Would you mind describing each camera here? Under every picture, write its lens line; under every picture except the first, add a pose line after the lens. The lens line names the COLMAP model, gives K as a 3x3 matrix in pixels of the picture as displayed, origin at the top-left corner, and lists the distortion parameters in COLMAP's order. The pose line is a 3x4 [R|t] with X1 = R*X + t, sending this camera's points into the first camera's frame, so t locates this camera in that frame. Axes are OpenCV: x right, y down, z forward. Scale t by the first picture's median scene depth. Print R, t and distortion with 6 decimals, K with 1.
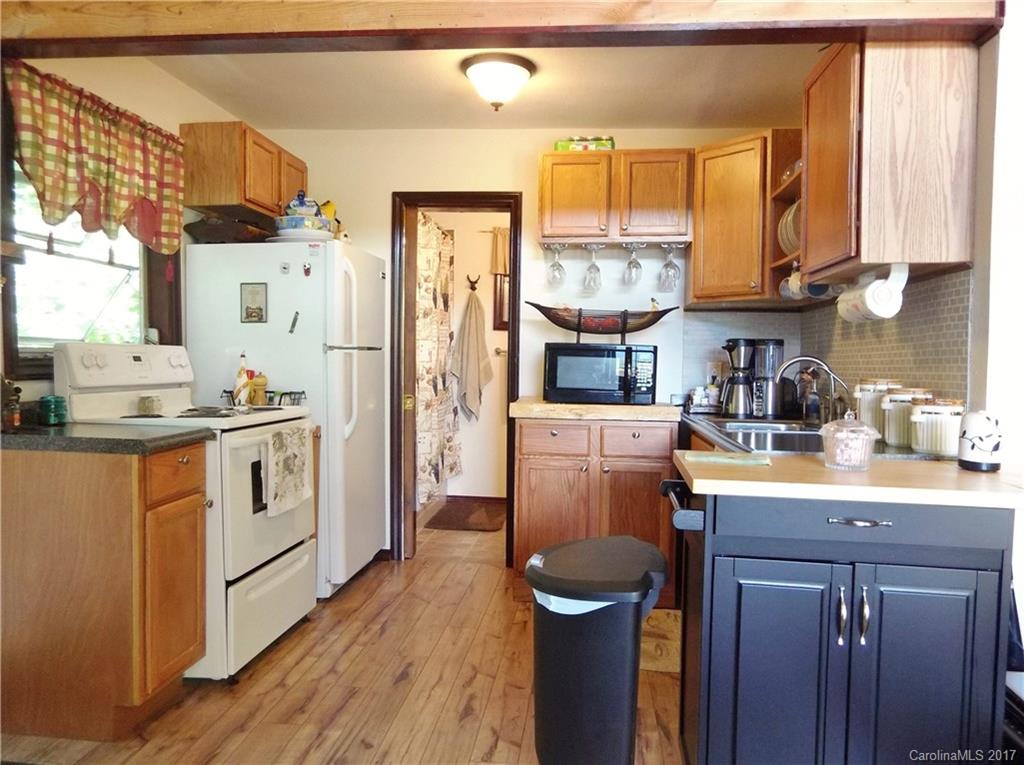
lens RADIAL K [[764.3, 0, 520.6], [0, 764.3, 377.3], [0, 0, 1]] dist [-0.007290, -0.000082]
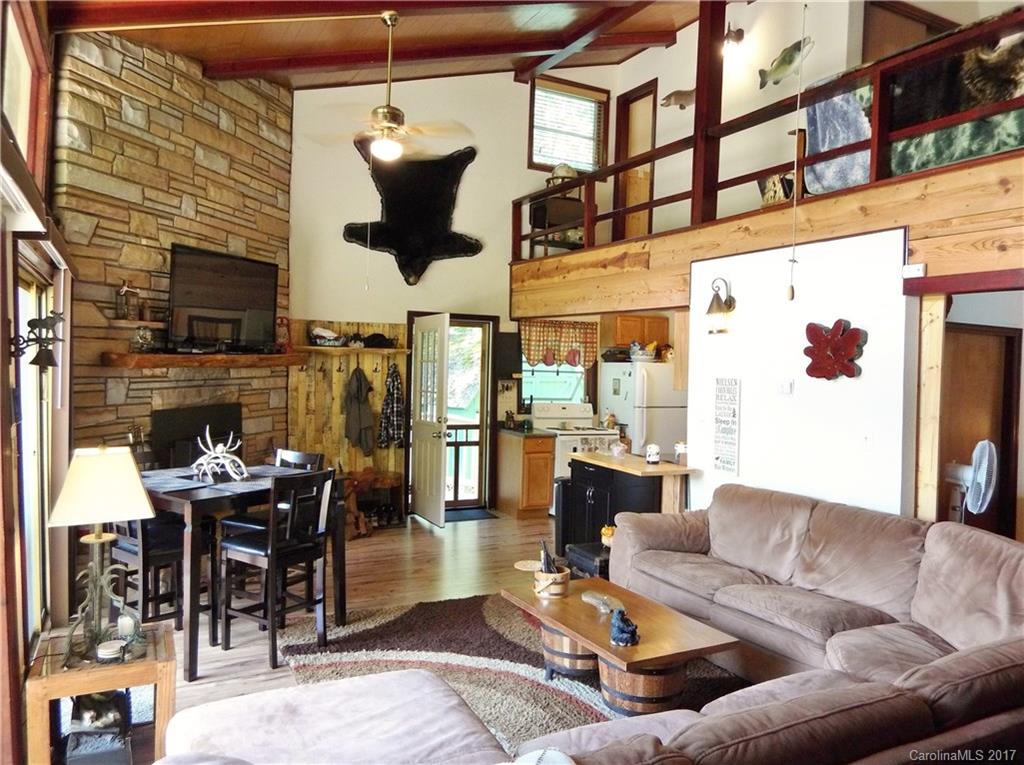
lens RADIAL K [[754.2, 0, 512.0], [0, 754.2, 382.5], [0, 0, 1]] dist [-0.008834, -0.002015]
pose [[0.550855, 0.022556, -0.834296, 1.440536], [-0.047549, 0.998859, -0.004390, -0.082808], [0.833245, 0.042088, 0.551299, -0.594697]]
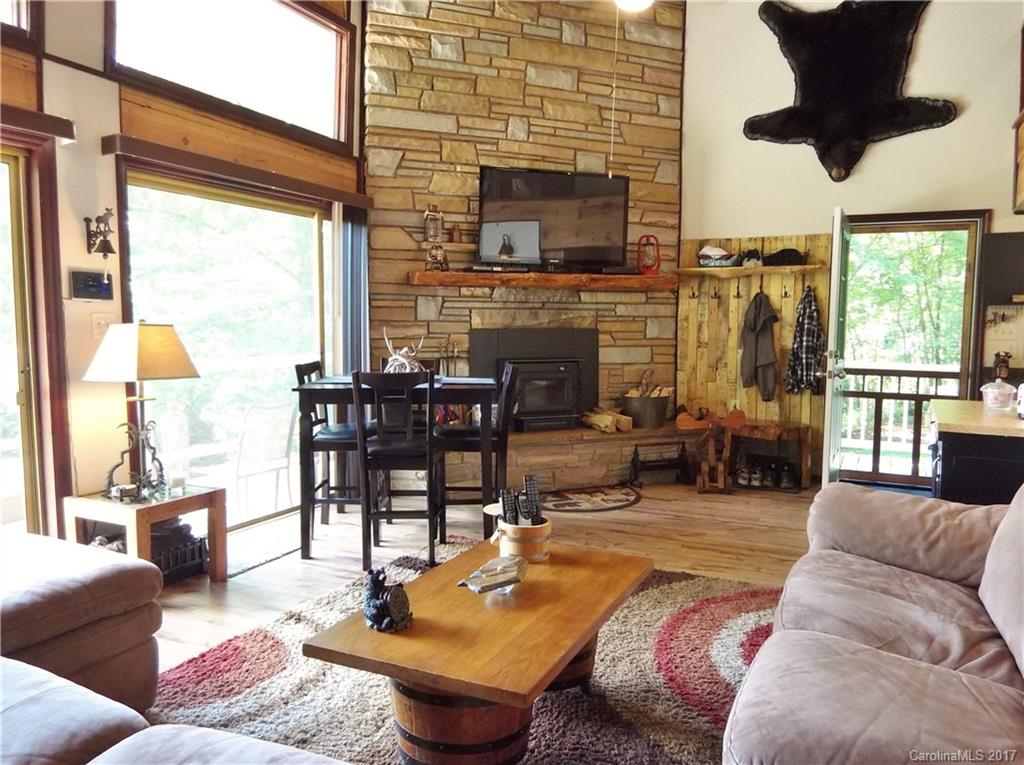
lens RADIAL K [[764.3, 0, 520.6], [0, 764.3, 377.3], [0, 0, 1]] dist [-0.007290, -0.000082]
pose [[-0.336574, 0.049369, -0.940362, 1.287354], [-0.048688, 0.996377, 0.069737, -0.015998], [0.940397, 0.069256, -0.332951, 0.262886]]
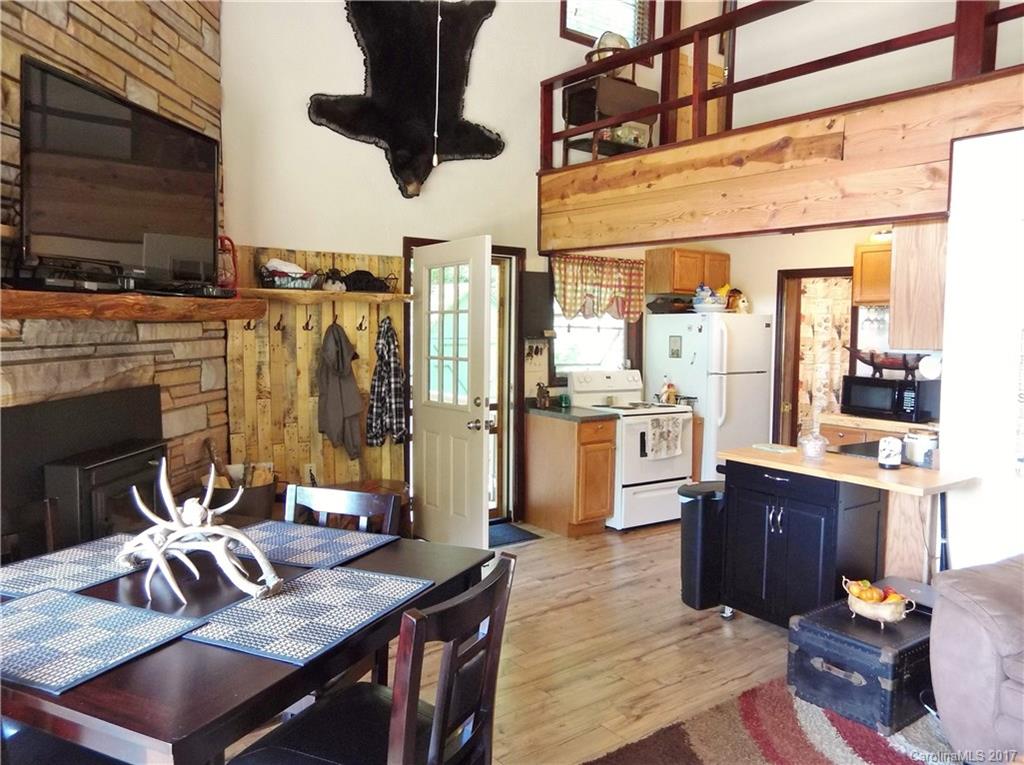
lens RADIAL K [[764.3, 0, 520.6], [0, 764.3, 377.3], [0, 0, 1]] dist [-0.007290, -0.000082]
pose [[0.691093, 0.043186, -0.721474, 0.688477], [-0.030018, 0.999067, 0.031048, -0.068784], [0.722142, 0.000200, 0.691745, -0.504131]]
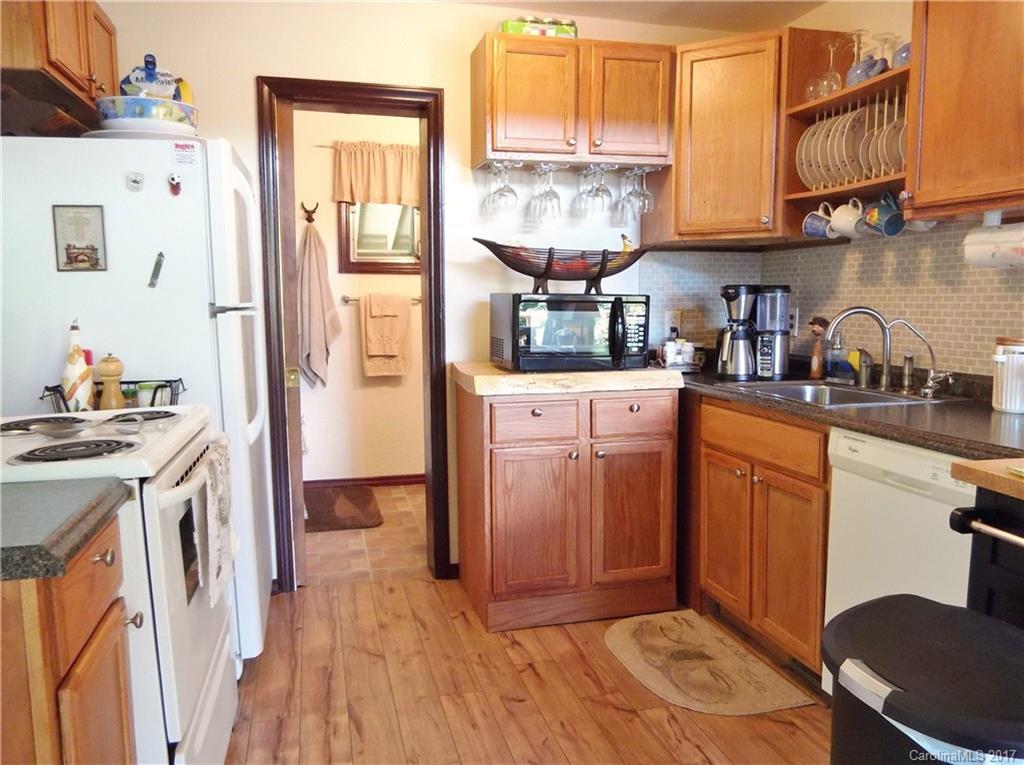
lens RADIAL K [[769.9, 0, 531.7], [0, 769.9, 380.3], [0, 0, 1]] dist [-0.002809, -0.004666]
pose [[0.934948, -0.059074, 0.349833, -0.227059], [0.028700, 0.995402, 0.091383, -0.029855], [-0.353623, -0.075398, 0.932344, 0.286051]]
